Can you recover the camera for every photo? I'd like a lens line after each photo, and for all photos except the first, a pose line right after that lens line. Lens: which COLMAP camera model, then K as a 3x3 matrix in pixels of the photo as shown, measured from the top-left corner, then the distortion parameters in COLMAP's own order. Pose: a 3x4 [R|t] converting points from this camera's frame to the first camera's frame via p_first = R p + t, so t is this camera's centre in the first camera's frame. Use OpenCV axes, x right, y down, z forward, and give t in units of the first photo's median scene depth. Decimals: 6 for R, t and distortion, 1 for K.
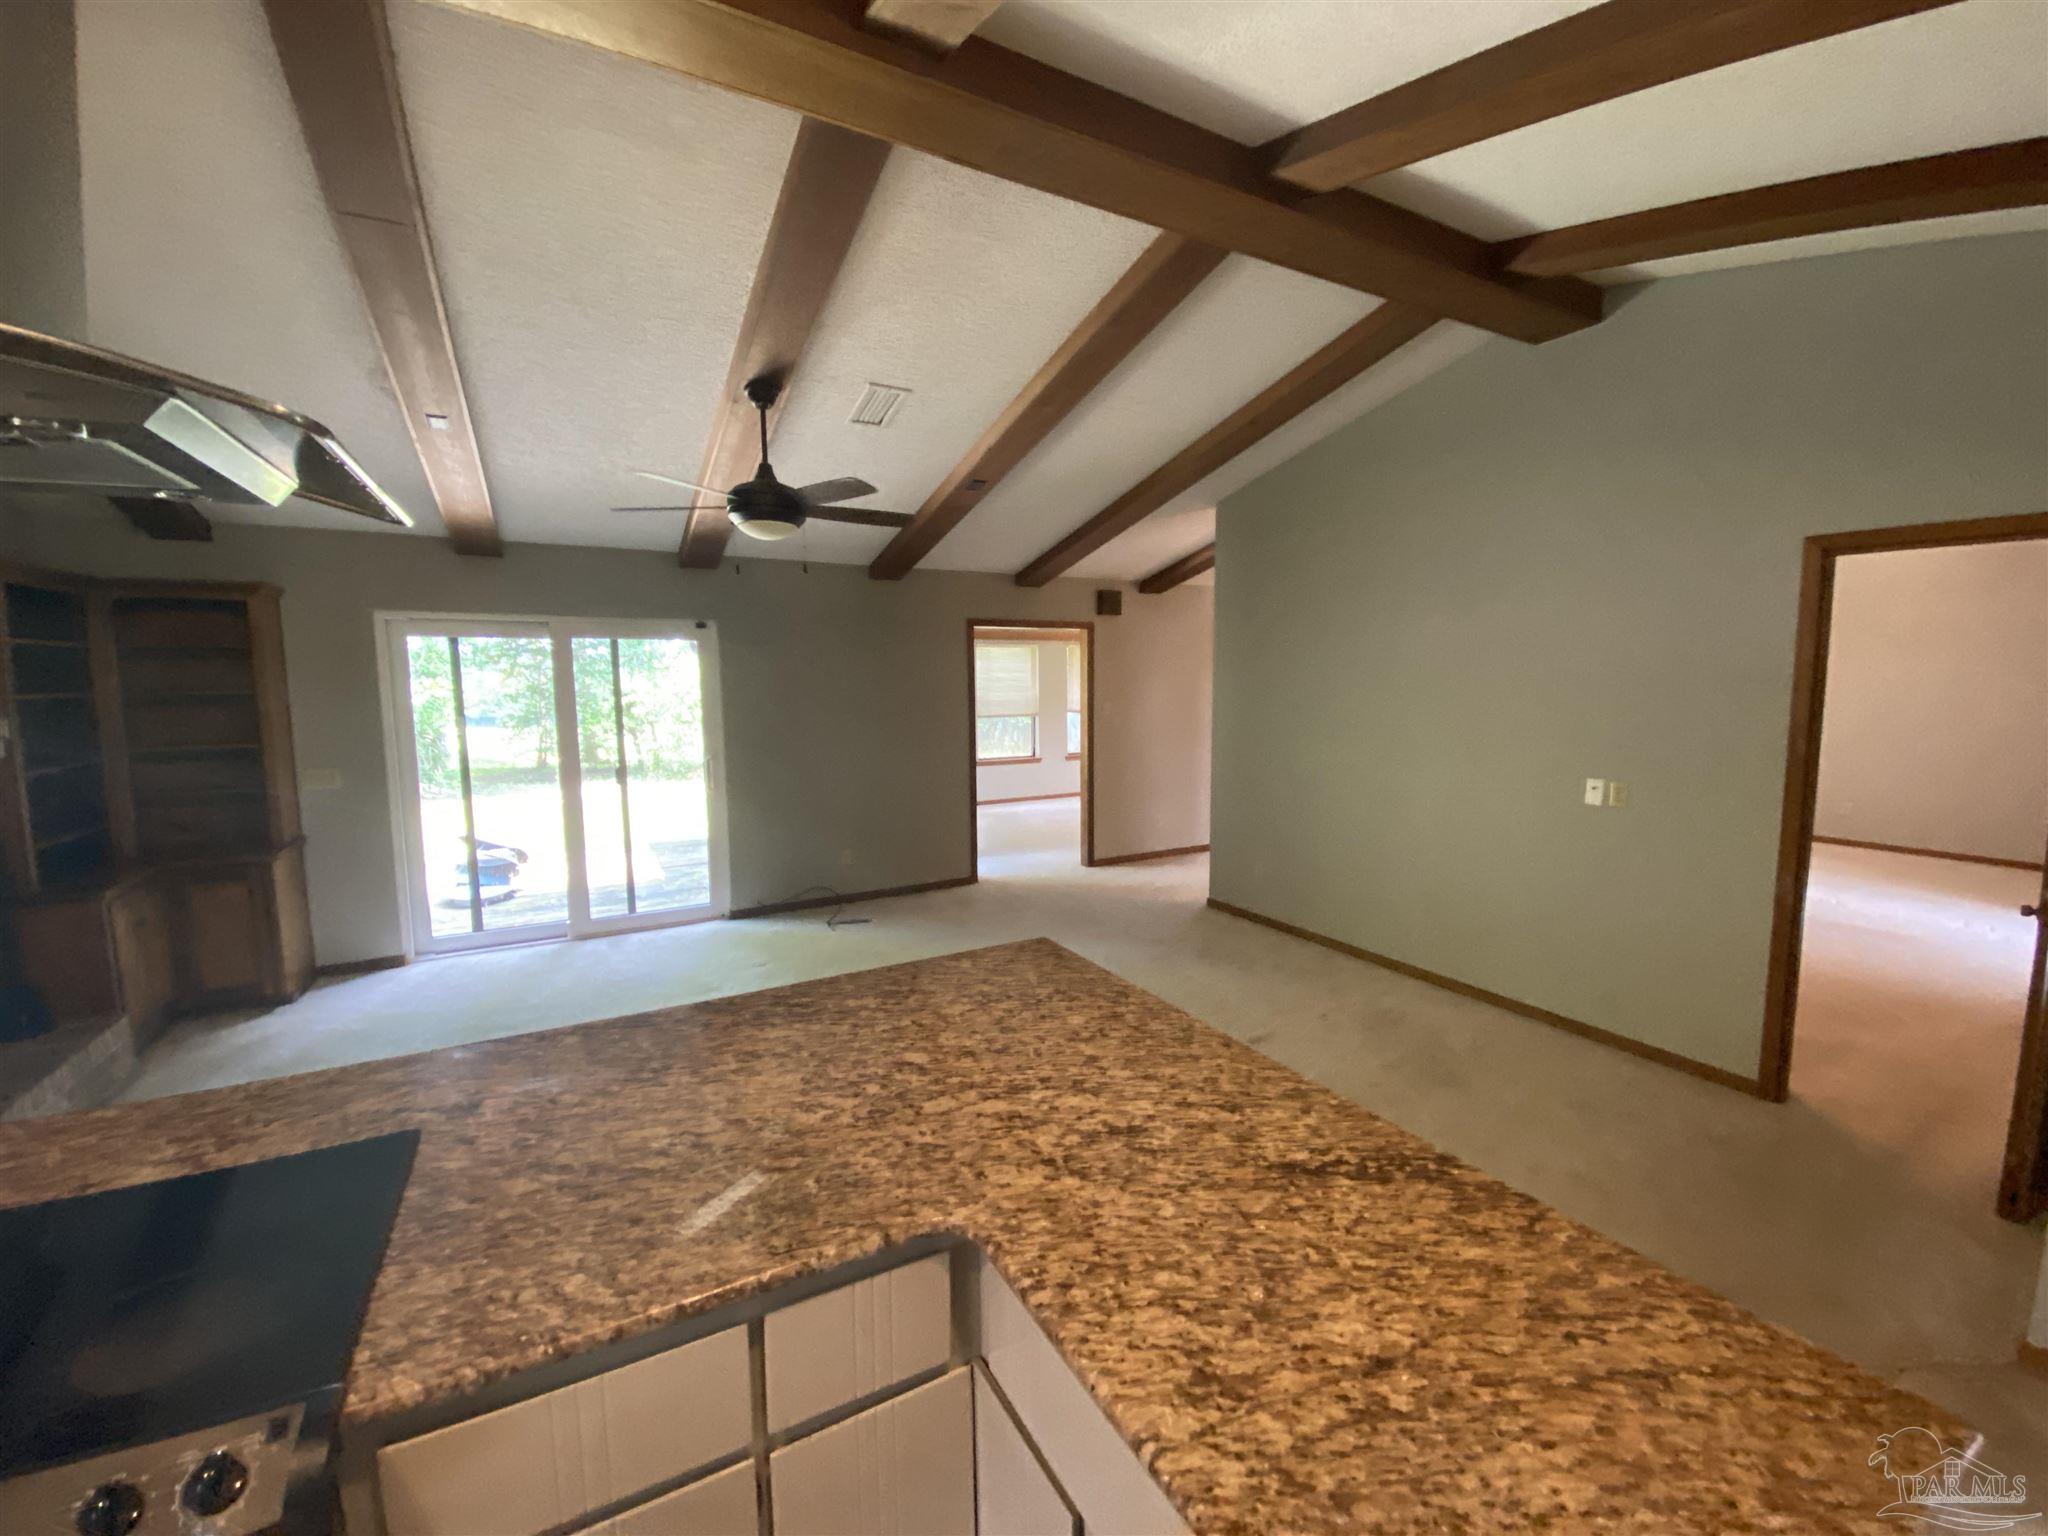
lens RADIAL K [[834.7, 0, 1024.0], [0, 834.7, 768.0], [0, 0, 1]] dist [0.014895, -0.022491]
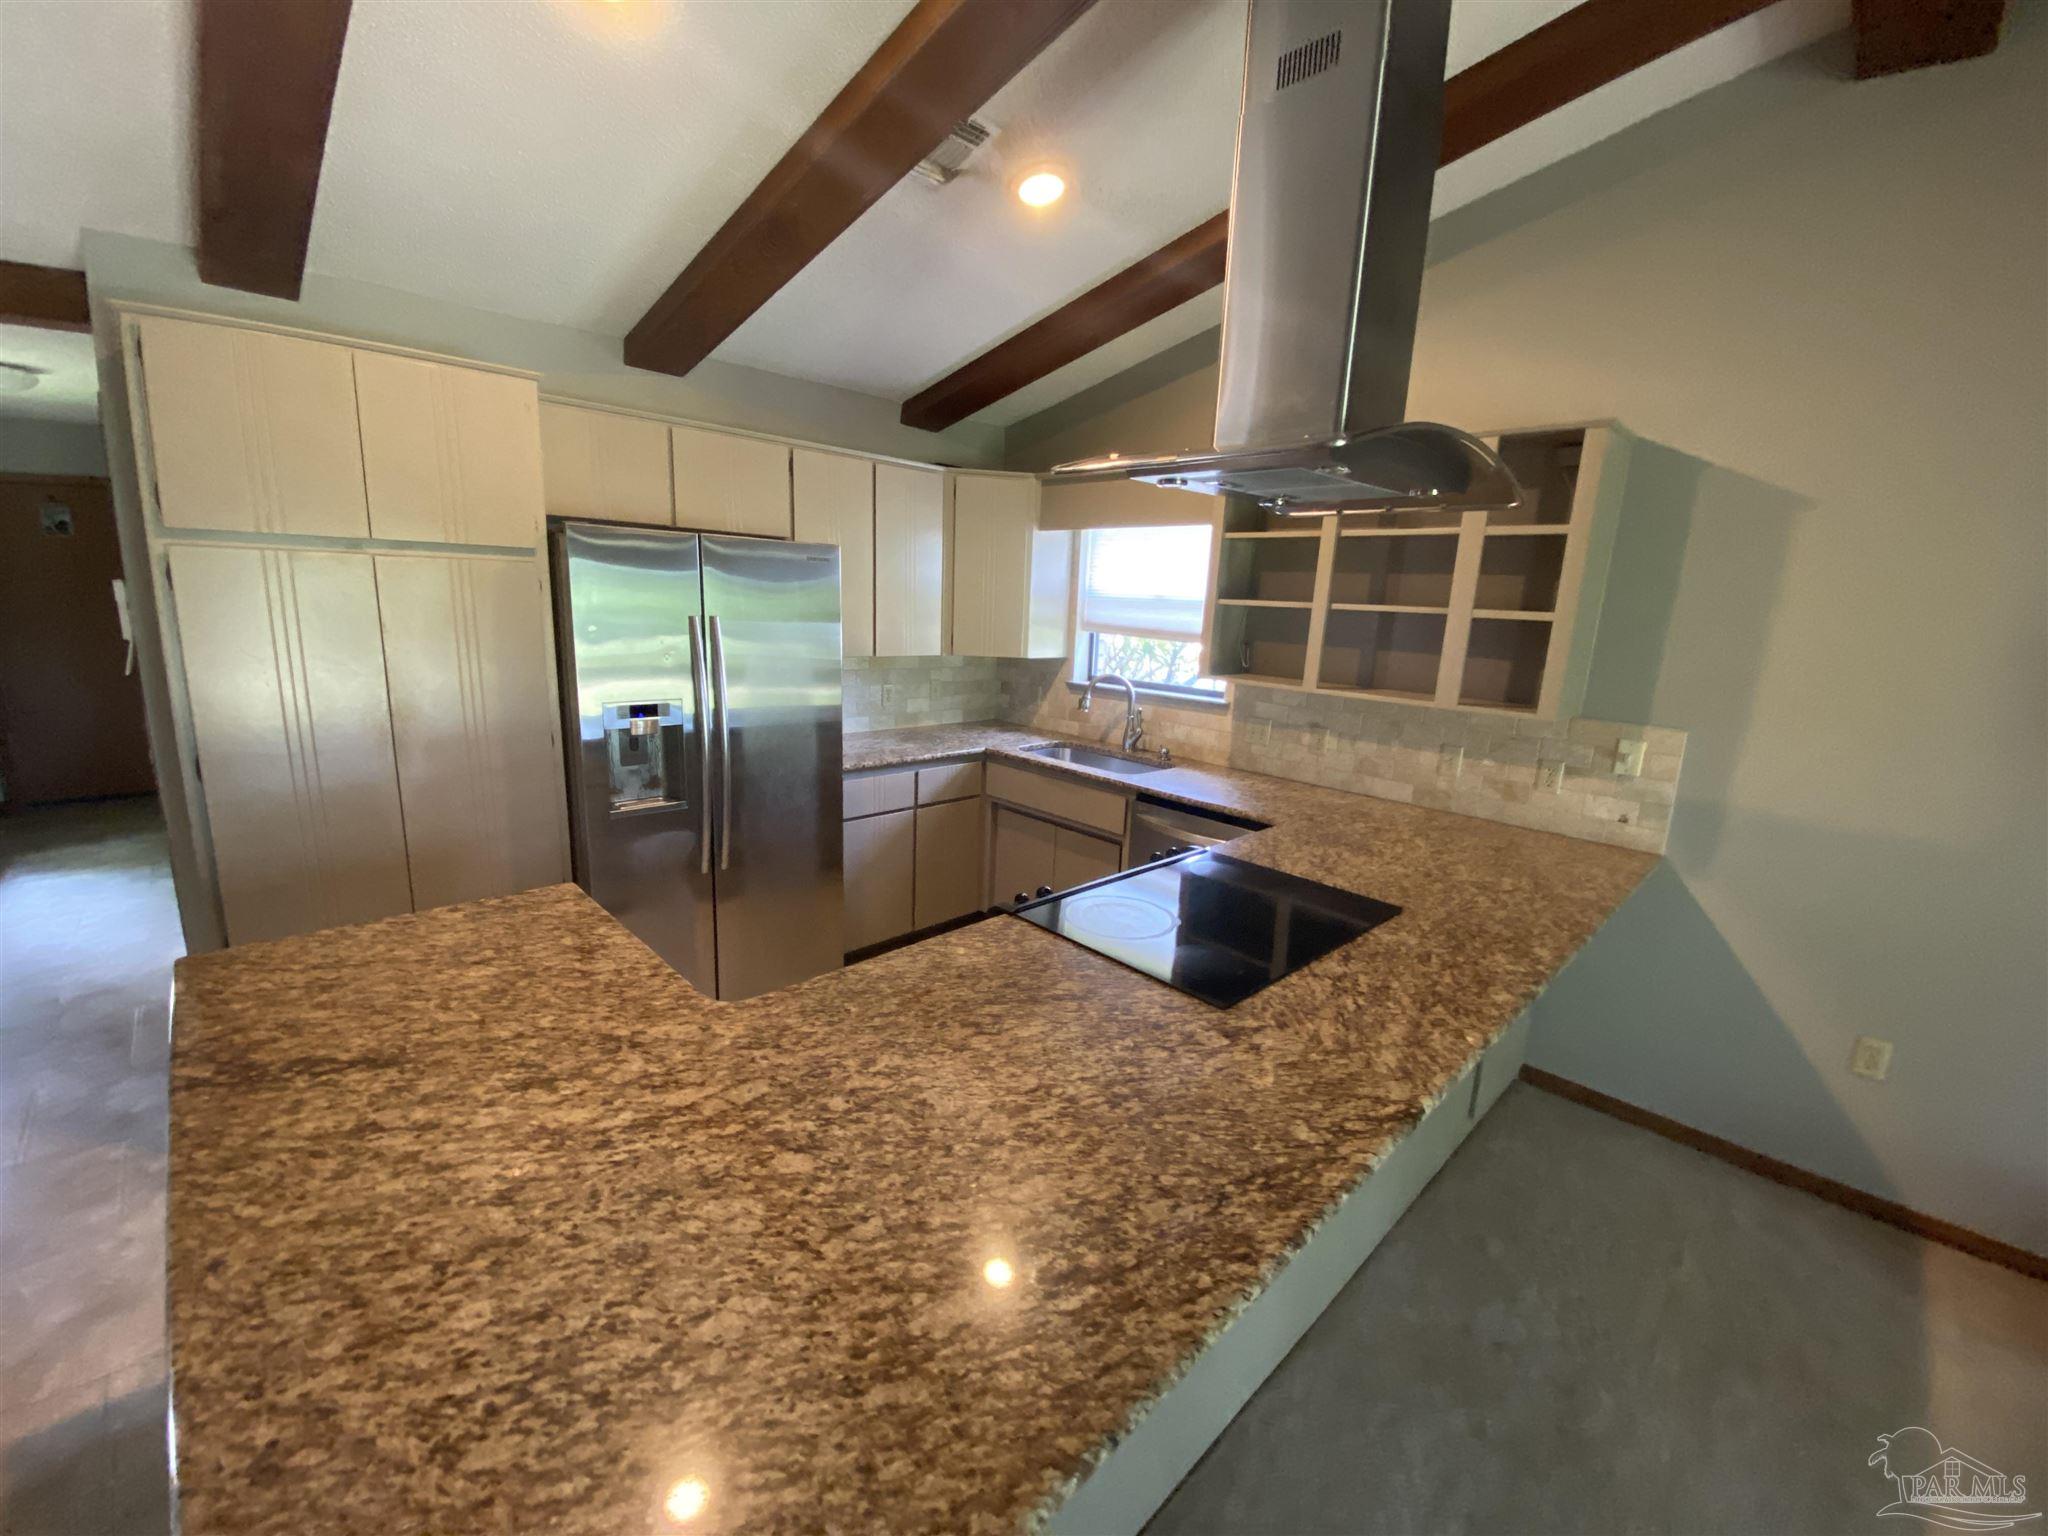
lens RADIAL K [[834.7, 0, 1024.0], [0, 834.7, 768.0], [0, 0, 1]] dist [0.014895, -0.022491]
pose [[-0.965066, 0.019709, -0.261266, -0.160090], [-0.064966, 0.948028, 0.311485, -0.212140], [0.253827, 0.317577, -0.913628, 1.808199]]
